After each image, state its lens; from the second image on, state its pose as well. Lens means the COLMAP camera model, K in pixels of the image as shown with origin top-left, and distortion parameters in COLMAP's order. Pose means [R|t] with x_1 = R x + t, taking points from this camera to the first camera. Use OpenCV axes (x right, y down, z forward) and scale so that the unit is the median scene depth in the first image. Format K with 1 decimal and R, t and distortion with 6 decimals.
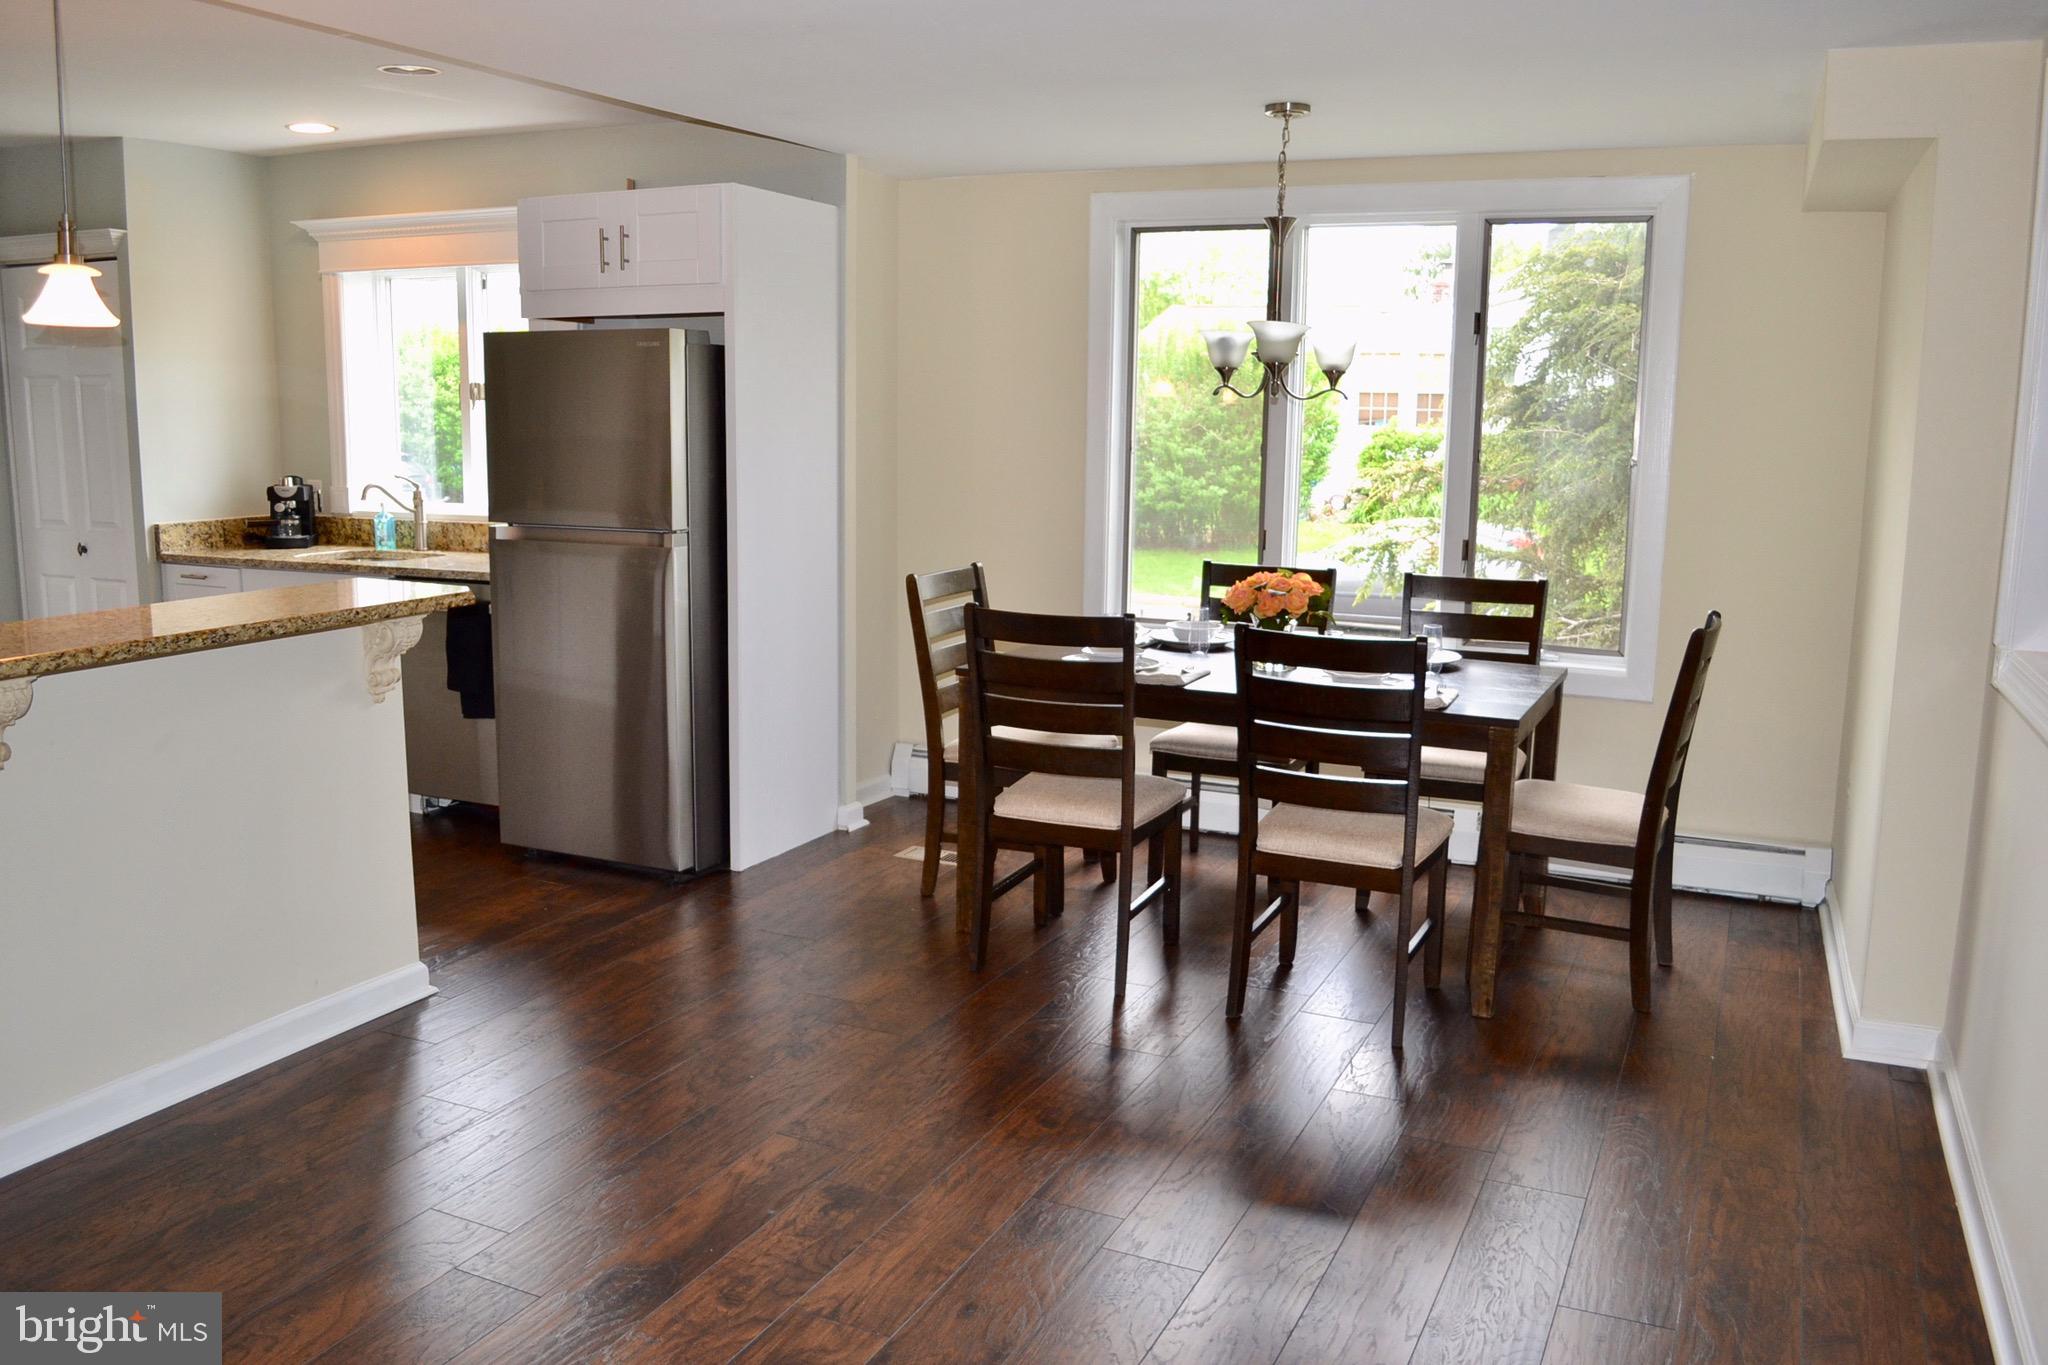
lens RADIAL K [[1703.2, 0, 1024.0], [0, 1703.2, 682.5], [0, 0, 1]] dist [-0.086610, -0.000994]
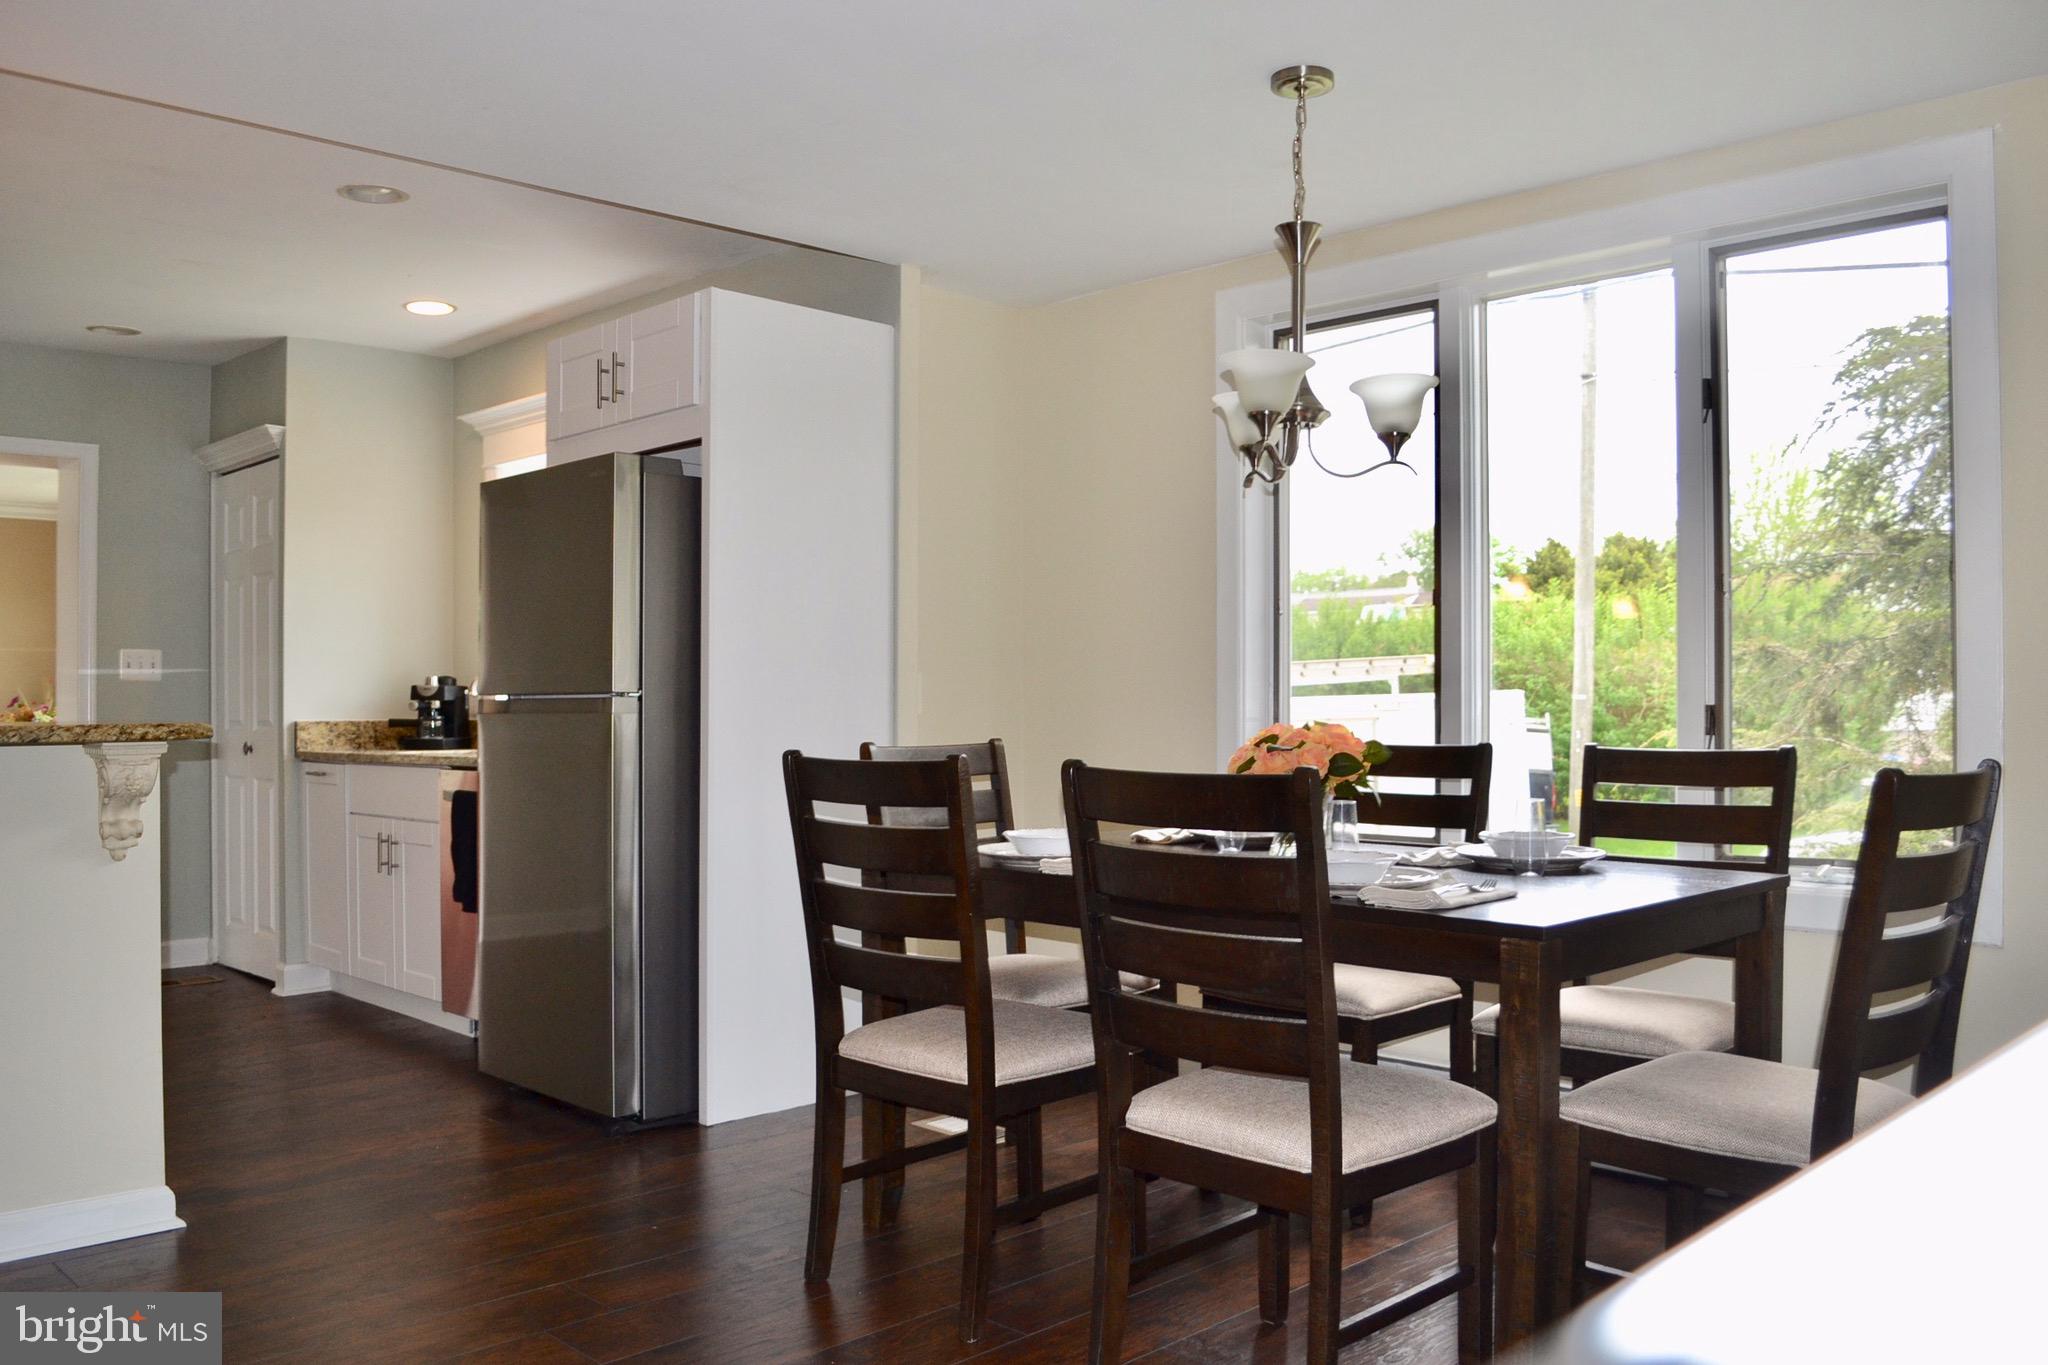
lens RADIAL K [[1651.0, 0, 1025.4], [0, 1651.0, 706.7], [0, 0, 1]] dist [-0.080676, 0.009007]
pose [[0.935125, -0.016990, -0.353911, 0.241718], [-0.041548, 0.986700, -0.157149, 0.031895], [0.351874, 0.161658, 0.921982, 0.304947]]
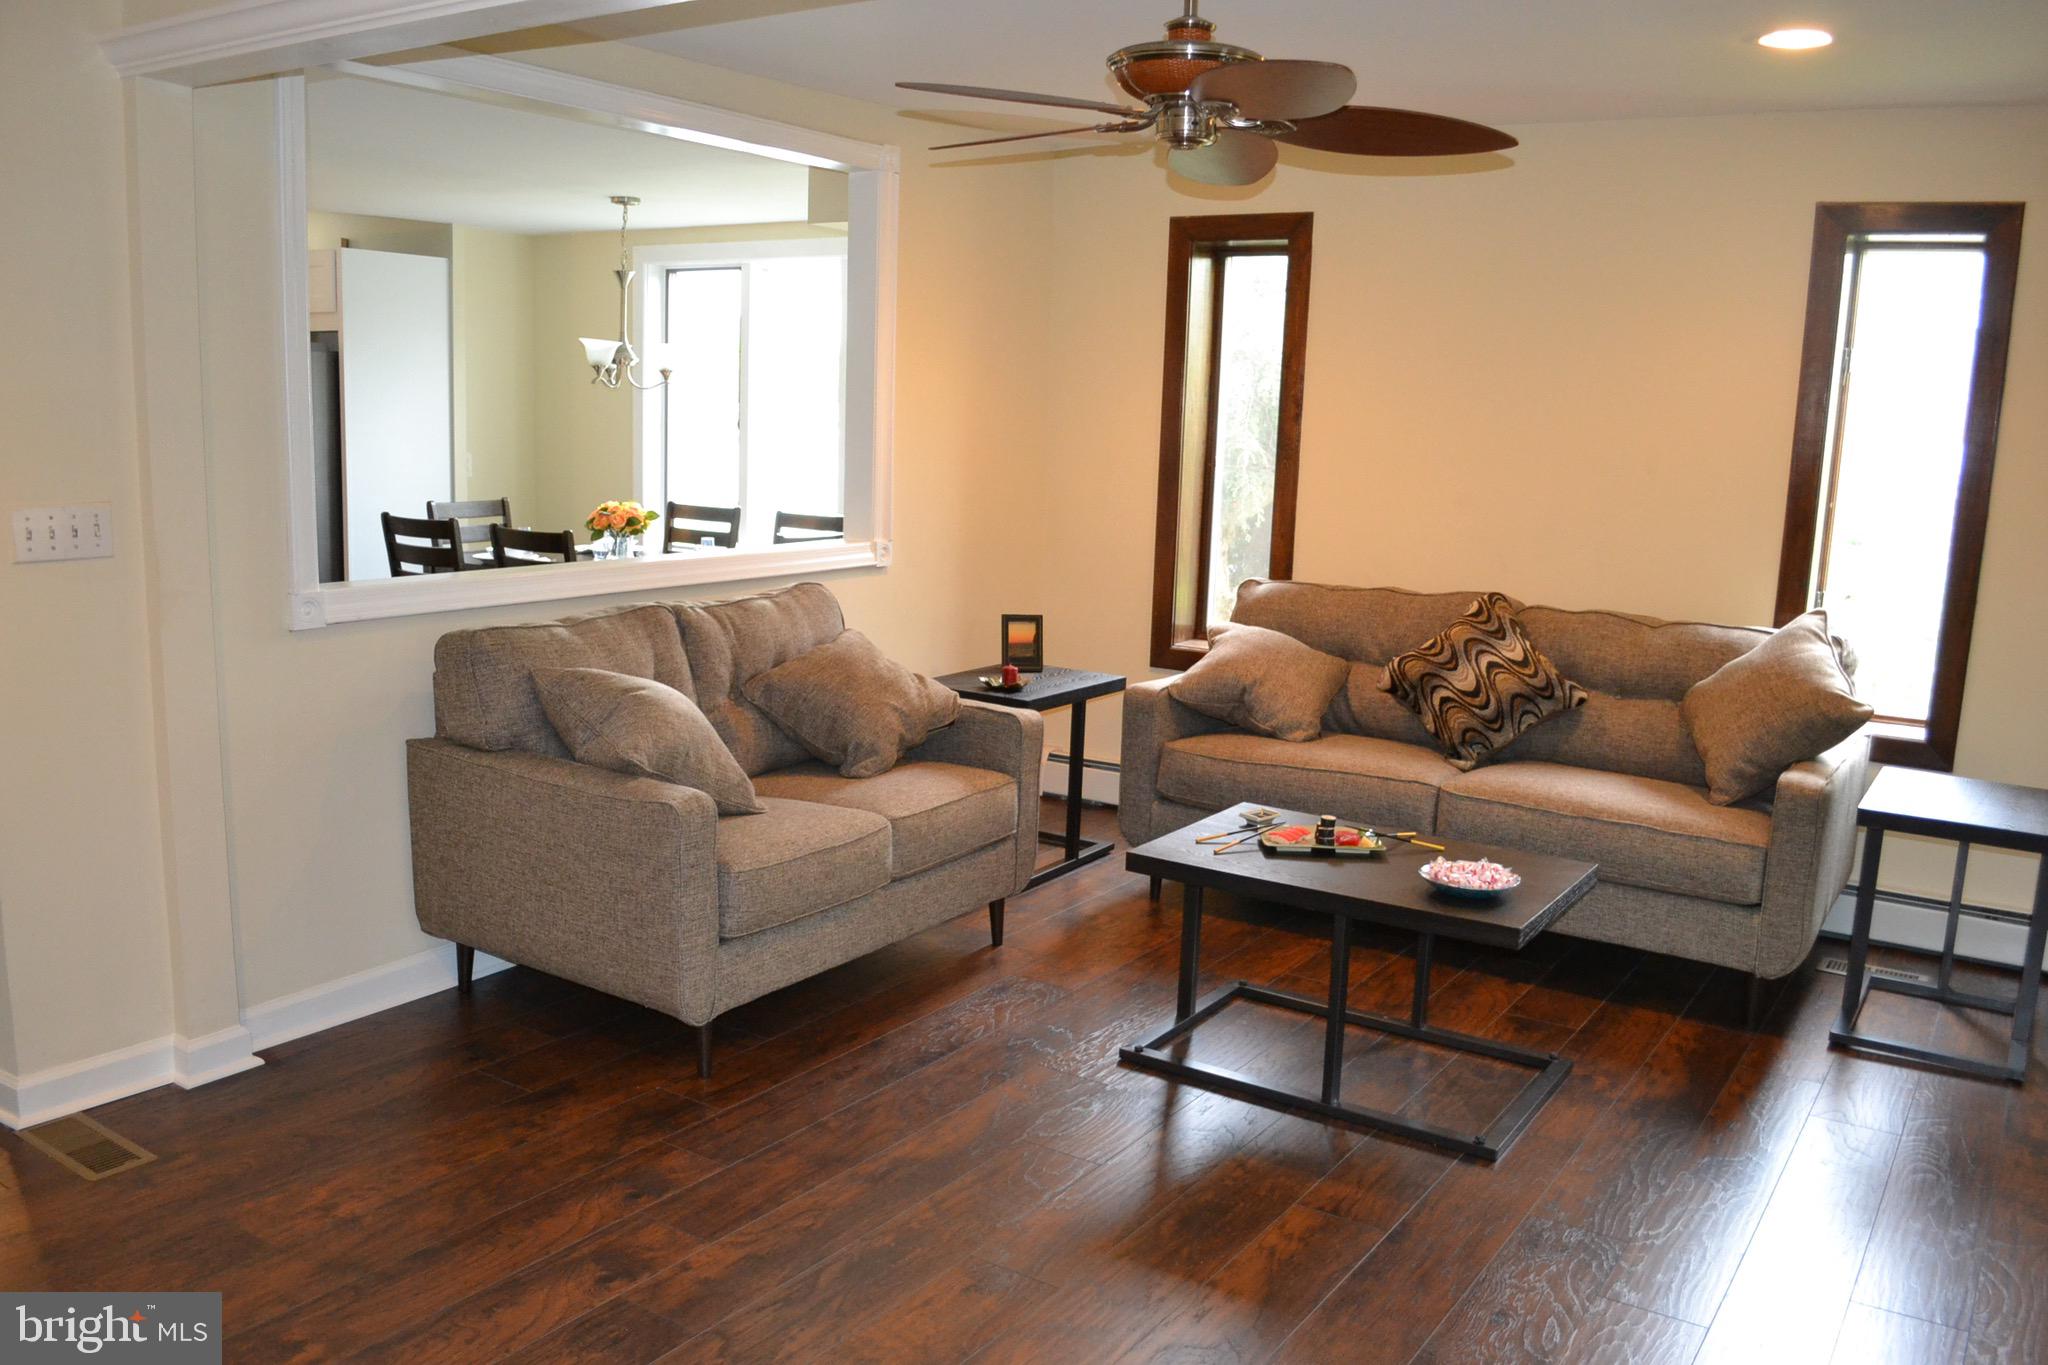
lens RADIAL K [[1651.0, 0, 1025.4], [0, 1651.0, 706.7], [0, 0, 1]] dist [-0.080676, 0.009007]
pose [[0.985591, 0.044207, -0.163268, 0.655075], [-0.041860, 0.998965, 0.017790, 0.067602], [0.163886, -0.010699, 0.986421, -0.345100]]
